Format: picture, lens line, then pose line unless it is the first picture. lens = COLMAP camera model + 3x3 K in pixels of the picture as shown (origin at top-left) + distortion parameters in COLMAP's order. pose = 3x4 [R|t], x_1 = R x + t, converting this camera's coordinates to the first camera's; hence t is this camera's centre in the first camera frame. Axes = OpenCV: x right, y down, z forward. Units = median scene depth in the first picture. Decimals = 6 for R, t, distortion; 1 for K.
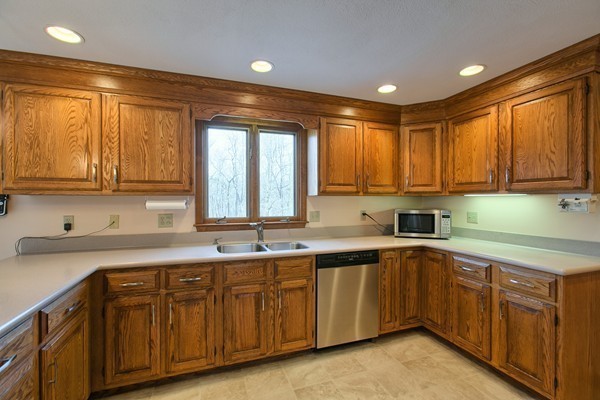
lens RADIAL K [[263.9, 0, 296.8], [0, 263.9, 202.1], [0, 0, 1]] dist [-0.014994, 0.003185]
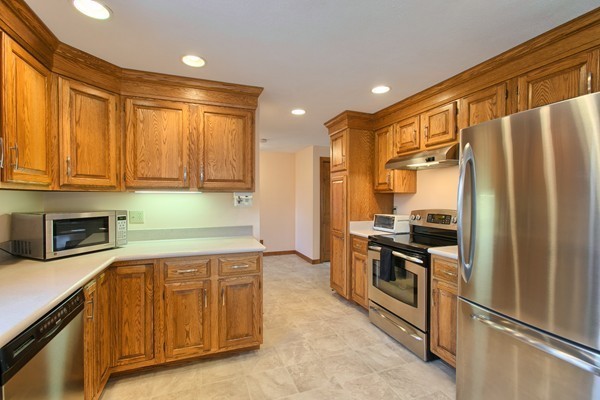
lens RADIAL K [[263.9, 0, 298.5], [0, 263.9, 201.1], [0, 0, 1]] dist [-0.014994, 0.003185]
pose [[-0.021252, -0.018162, 0.999609, -0.263935], [0.008128, 0.999799, 0.018338, -0.007573], [-0.999741, 0.008515, -0.021101, 0.562241]]
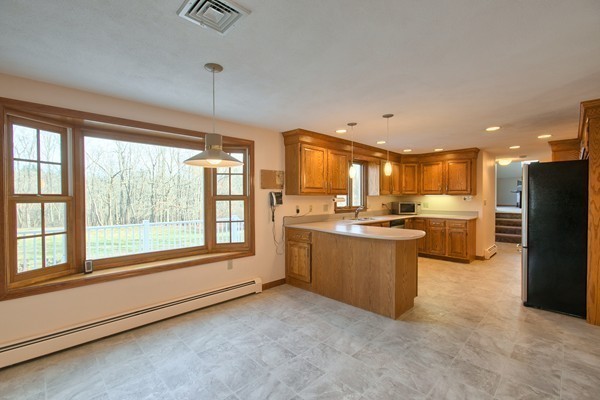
lens RADIAL K [[263.9, 0, 299.7], [0, 263.9, 201.6], [0, 0, 1]] dist [-0.014994, 0.003185]
pose [[0.905403, -0.007479, 0.424488, -1.571573], [0.005054, 0.999964, 0.006837, 0.007888], [-0.424523, -0.004045, 0.905408, -0.745514]]
